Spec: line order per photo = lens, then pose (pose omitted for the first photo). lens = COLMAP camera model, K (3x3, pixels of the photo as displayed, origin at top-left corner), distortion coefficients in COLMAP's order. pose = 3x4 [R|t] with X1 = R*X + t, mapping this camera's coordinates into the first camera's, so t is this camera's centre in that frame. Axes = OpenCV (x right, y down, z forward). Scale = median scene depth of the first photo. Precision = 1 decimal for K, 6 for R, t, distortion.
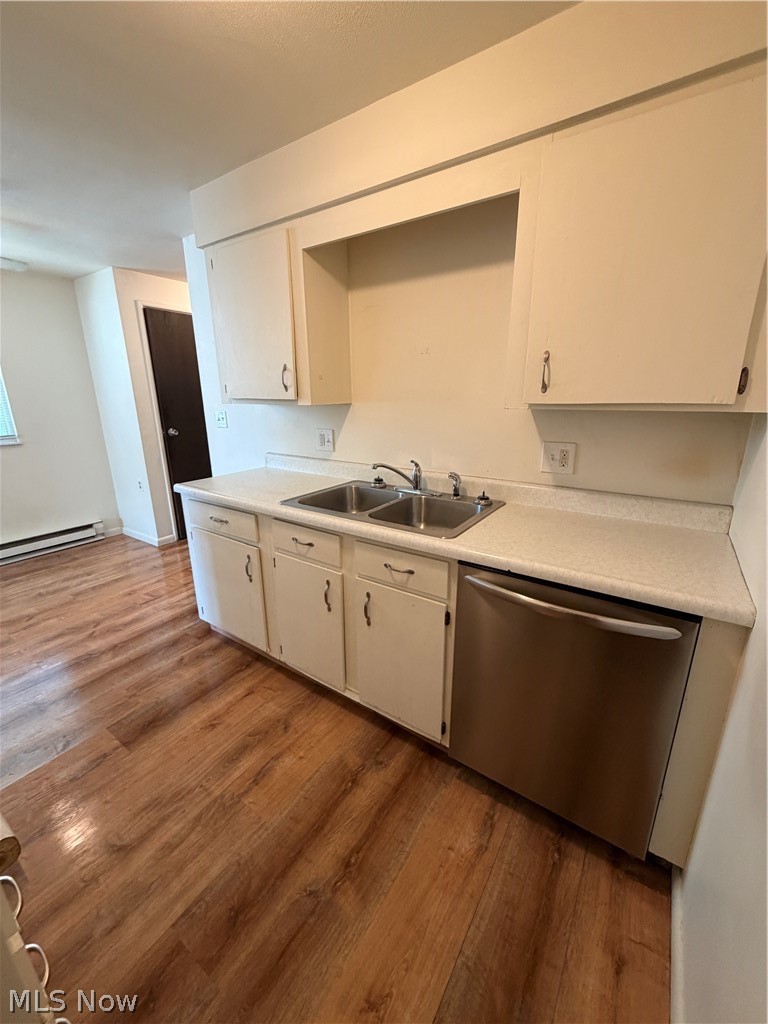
lens RADIAL K [[407.5, 0, 382.7], [0, 407.5, 508.7], [0, 0, 1]] dist [0.001016, -0.000108]
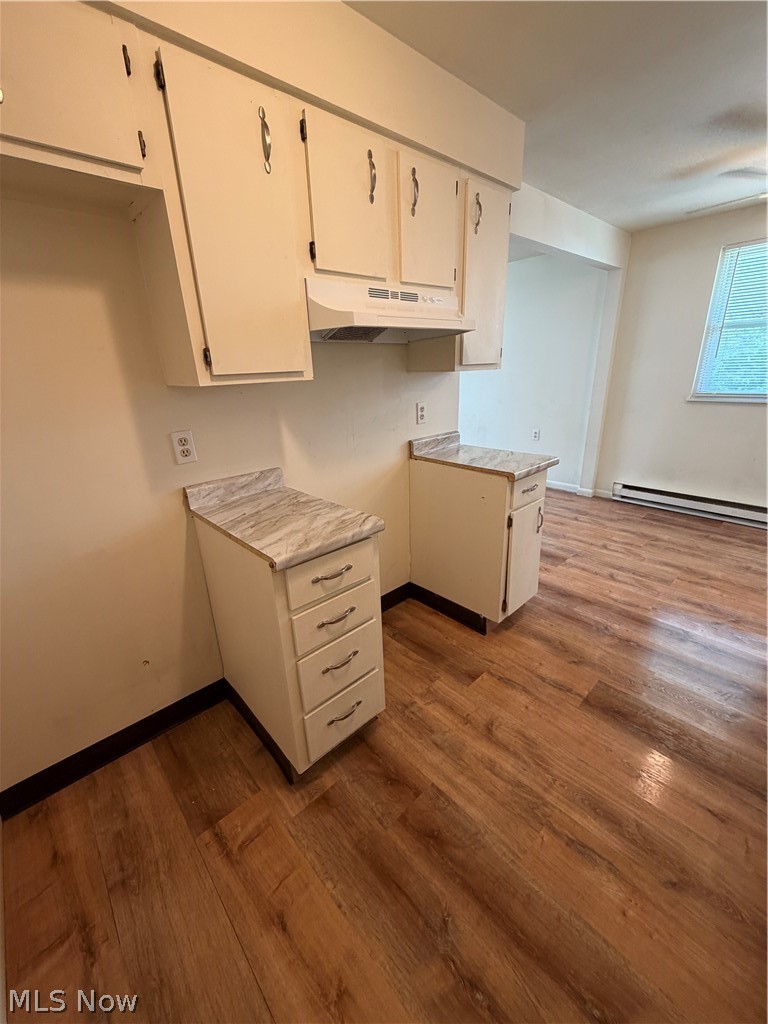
lens RADIAL K [[407.5, 0, 382.7], [0, 407.5, 508.7], [0, 0, 1]] dist [0.001016, -0.000108]
pose [[-0.219964, 0.339678, -0.914459, 0.269530], [-0.235211, 0.891293, 0.387651, -0.137419], [0.946727, 0.300360, -0.116156, 0.515021]]
